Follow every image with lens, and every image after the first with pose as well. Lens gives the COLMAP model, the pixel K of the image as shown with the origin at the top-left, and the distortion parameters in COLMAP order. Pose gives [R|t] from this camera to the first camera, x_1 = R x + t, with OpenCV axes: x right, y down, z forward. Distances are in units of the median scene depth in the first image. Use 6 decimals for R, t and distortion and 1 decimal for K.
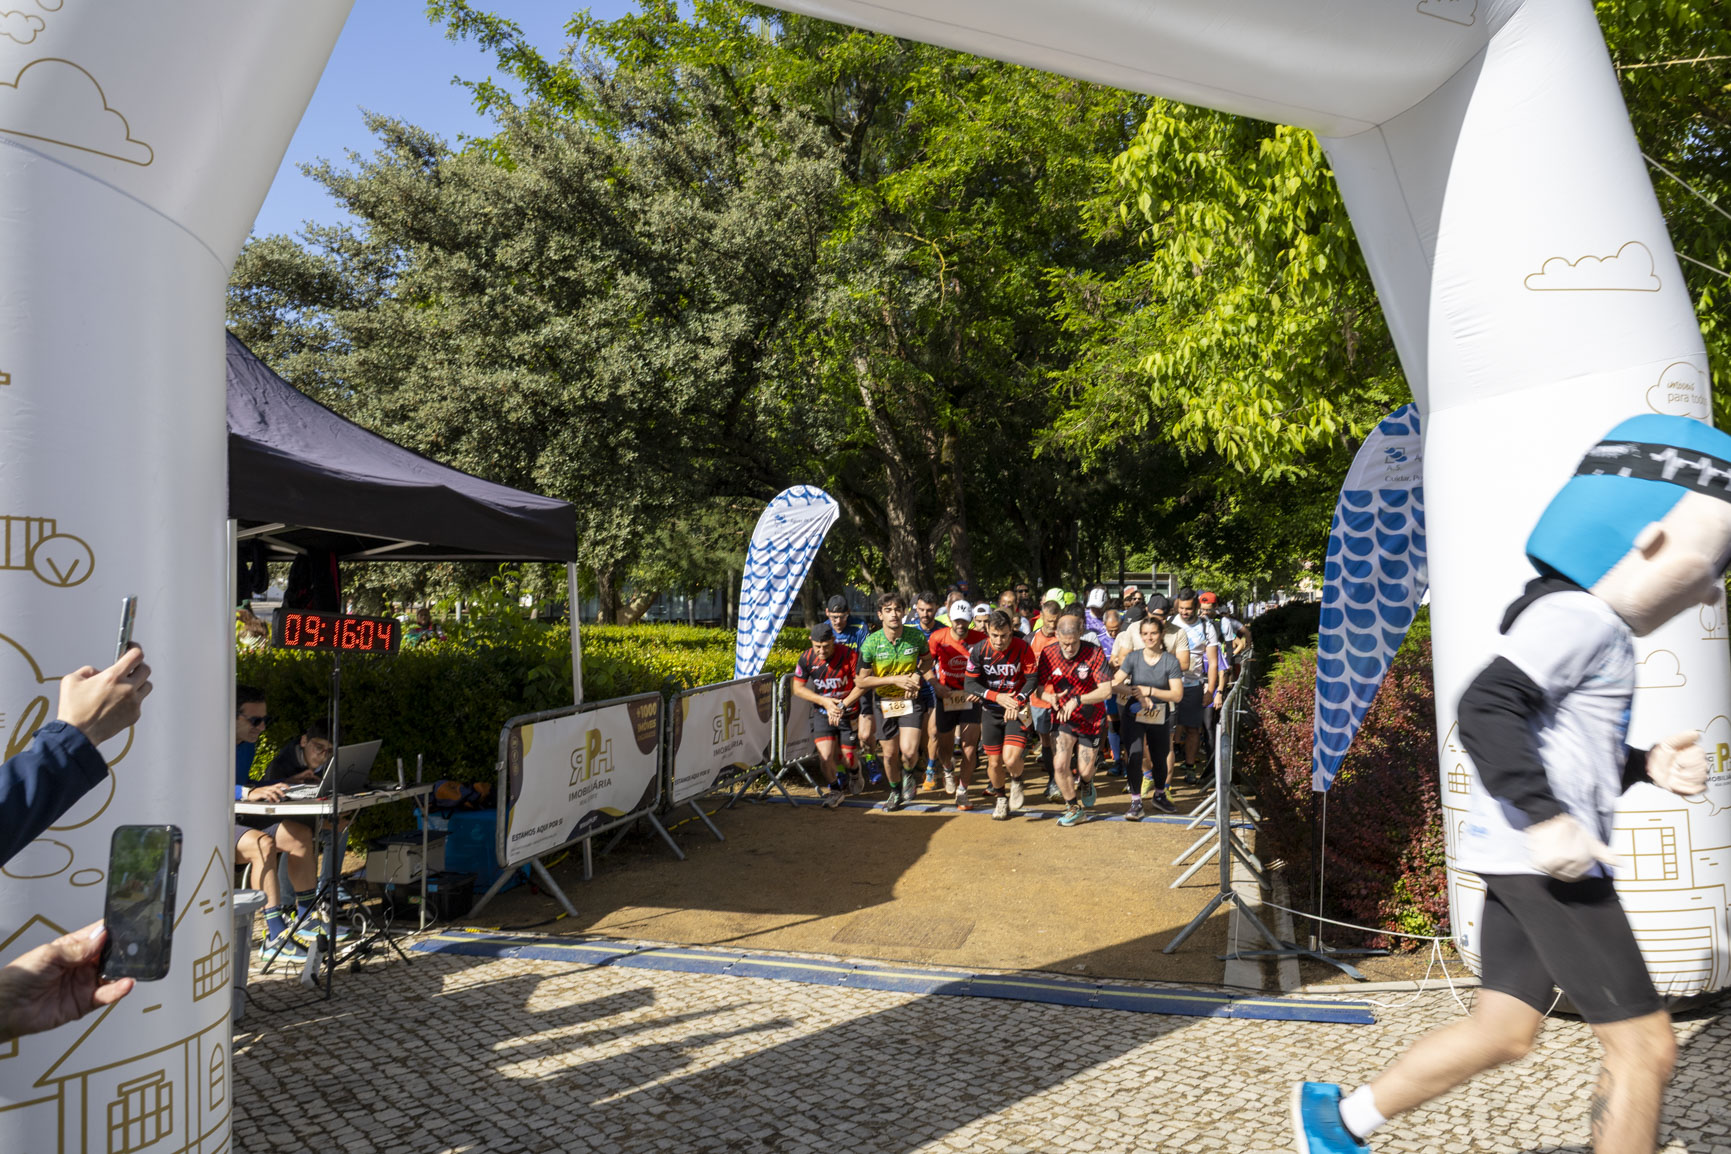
lens RADIAL K [[1351.6, 0, 884.8], [0, 1351.6, 572.3], [0, 0, 1]] dist [0.008106, -0.002270]
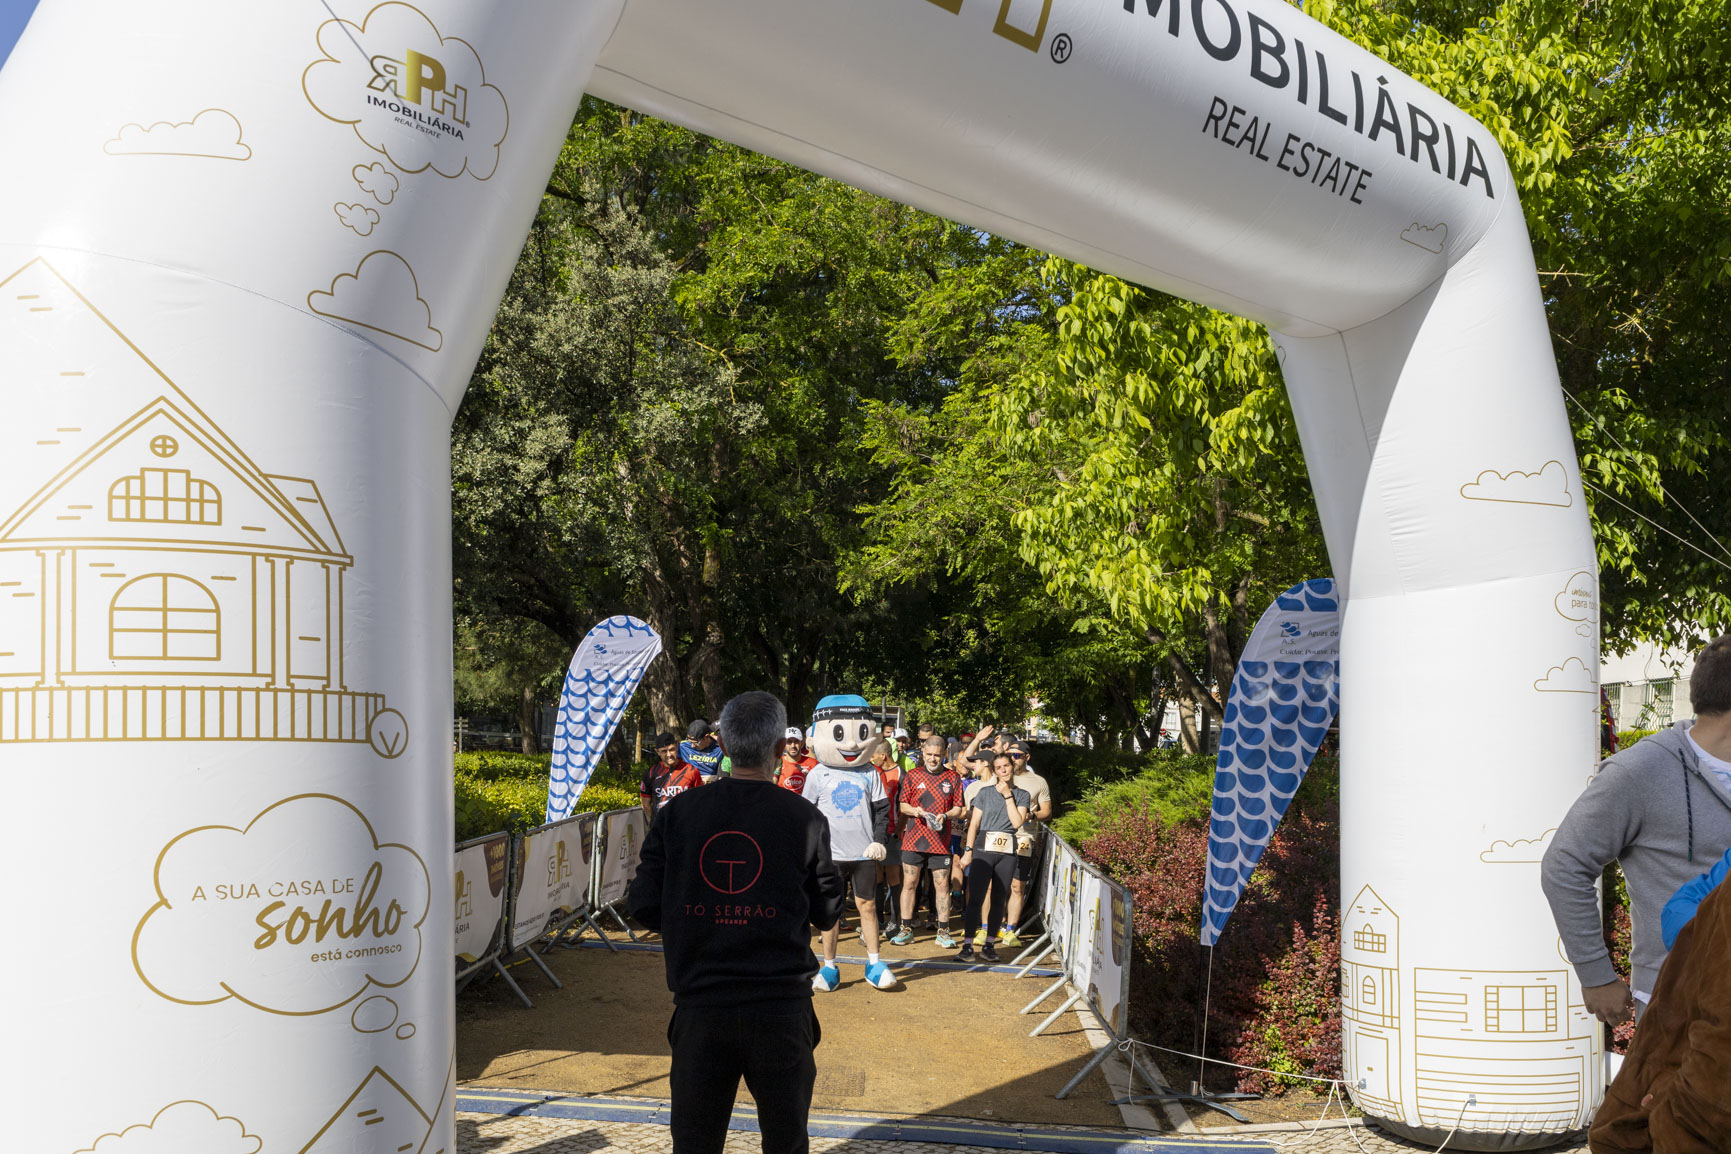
lens RADIAL K [[1460.3, 0, 840.0], [0, 1460.3, 743.8], [0, 0, 1]] dist [0.005368, 0.001918]
pose [[0.984086, 0.034280, 0.174355, -0.116220], [-0.039886, 0.998791, 0.028747, -0.011642], [-0.173158, -0.035243, 0.984263, -0.047205]]
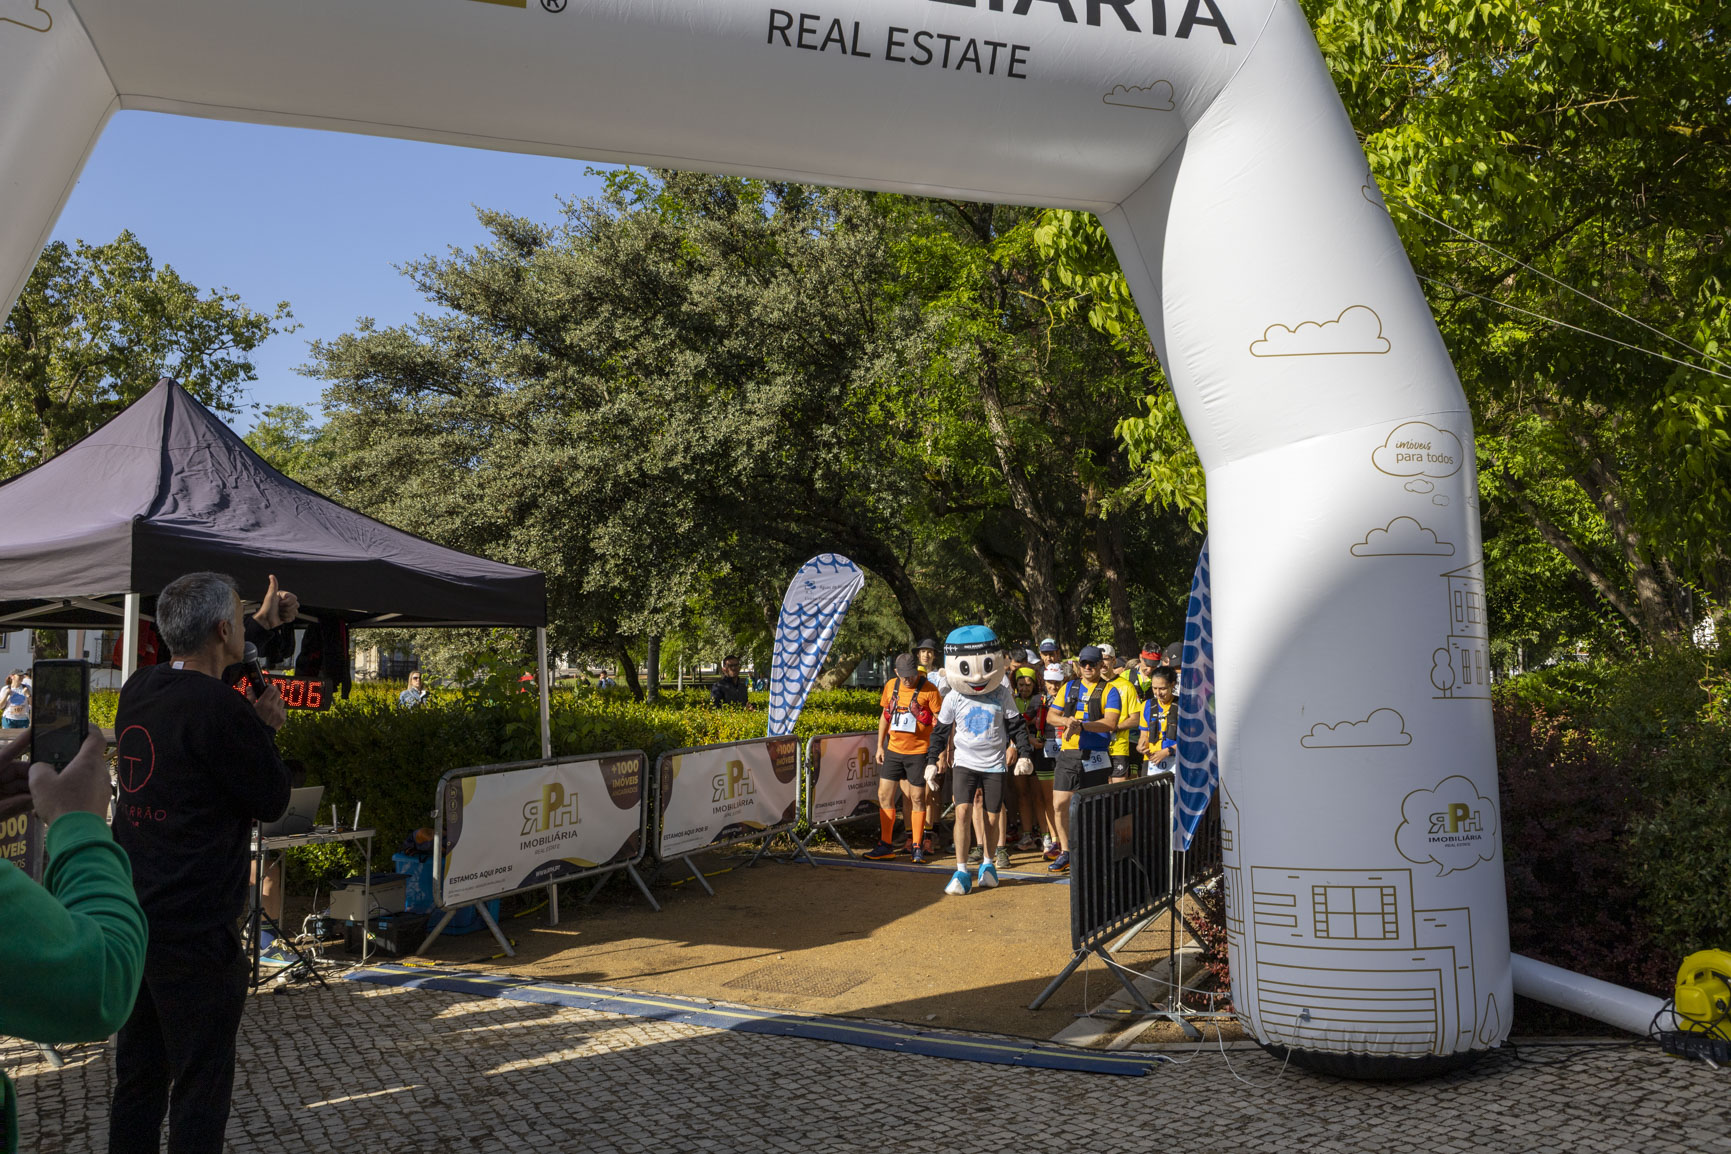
lens RADIAL K [[1407.8, 0, 861.1], [0, 1407.8, 575.6], [0, 0, 1]] dist [0.010984, -0.017767]
pose [[0.983613, -0.014755, -0.179690, 0.197668], [0.007013, 0.999023, -0.043644, 0.001649], [0.180158, 0.041668, 0.982755, -0.052804]]
